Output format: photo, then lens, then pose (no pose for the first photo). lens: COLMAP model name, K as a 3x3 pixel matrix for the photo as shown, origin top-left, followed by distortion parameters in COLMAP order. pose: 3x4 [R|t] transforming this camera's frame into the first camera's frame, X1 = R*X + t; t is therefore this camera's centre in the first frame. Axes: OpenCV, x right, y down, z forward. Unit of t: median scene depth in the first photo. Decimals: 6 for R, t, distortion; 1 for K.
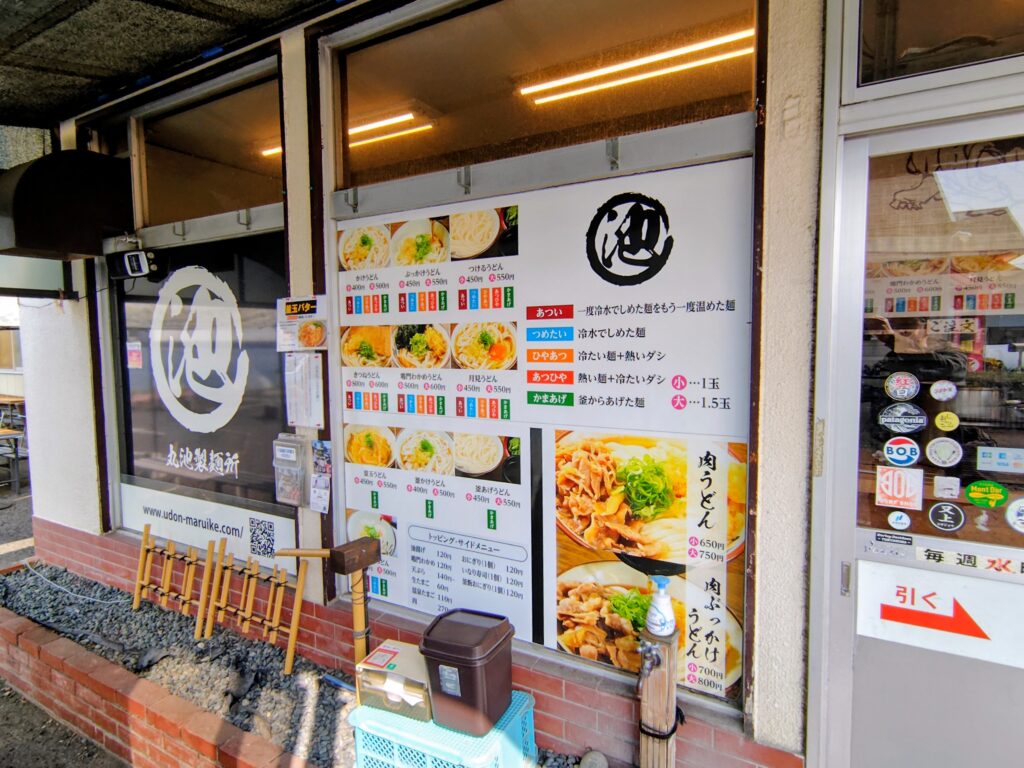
lens RADIAL K [[540.4, 0, 512.0], [0, 540.4, 384.0], [0, 0, 1]] dist [0.000874, 0.000241]
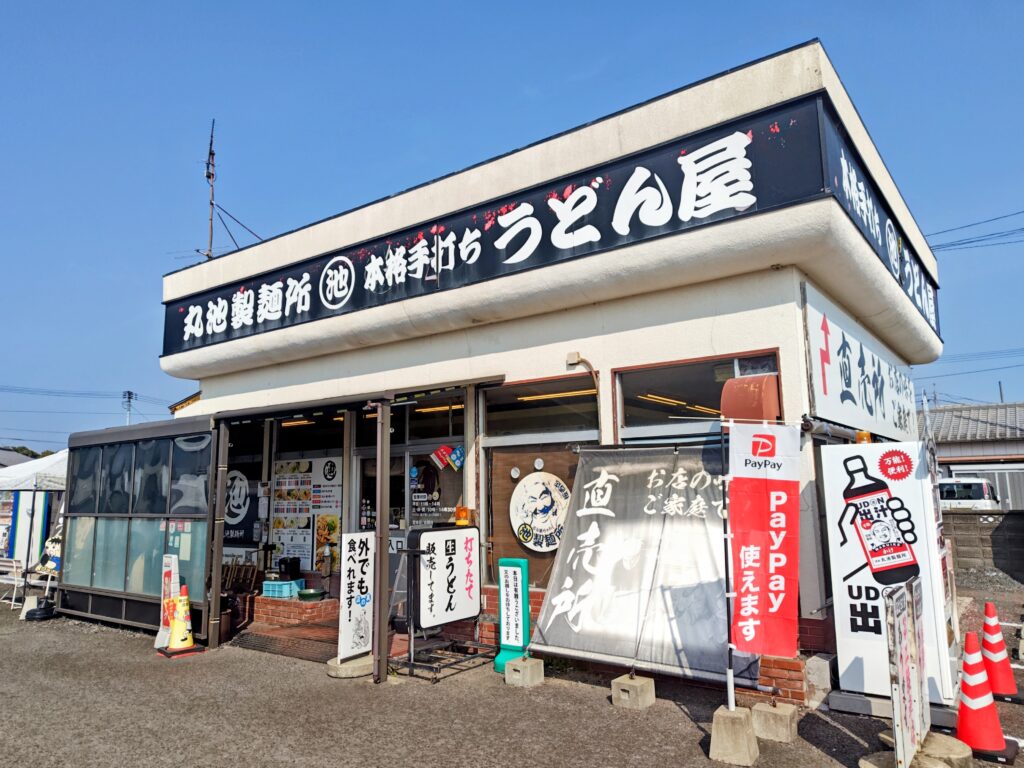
lens RADIAL K [[711.1, 0, 512.0], [0, 711.1, 384.0], [0, 0, 1]] dist [0.007675, -0.000203]
pose [[0.992921, -0.021523, -0.116809, 1.940641], [-0.006603, 0.971923, -0.235208, 0.336401], [0.118592, 0.234314, 0.964900, -3.783581]]
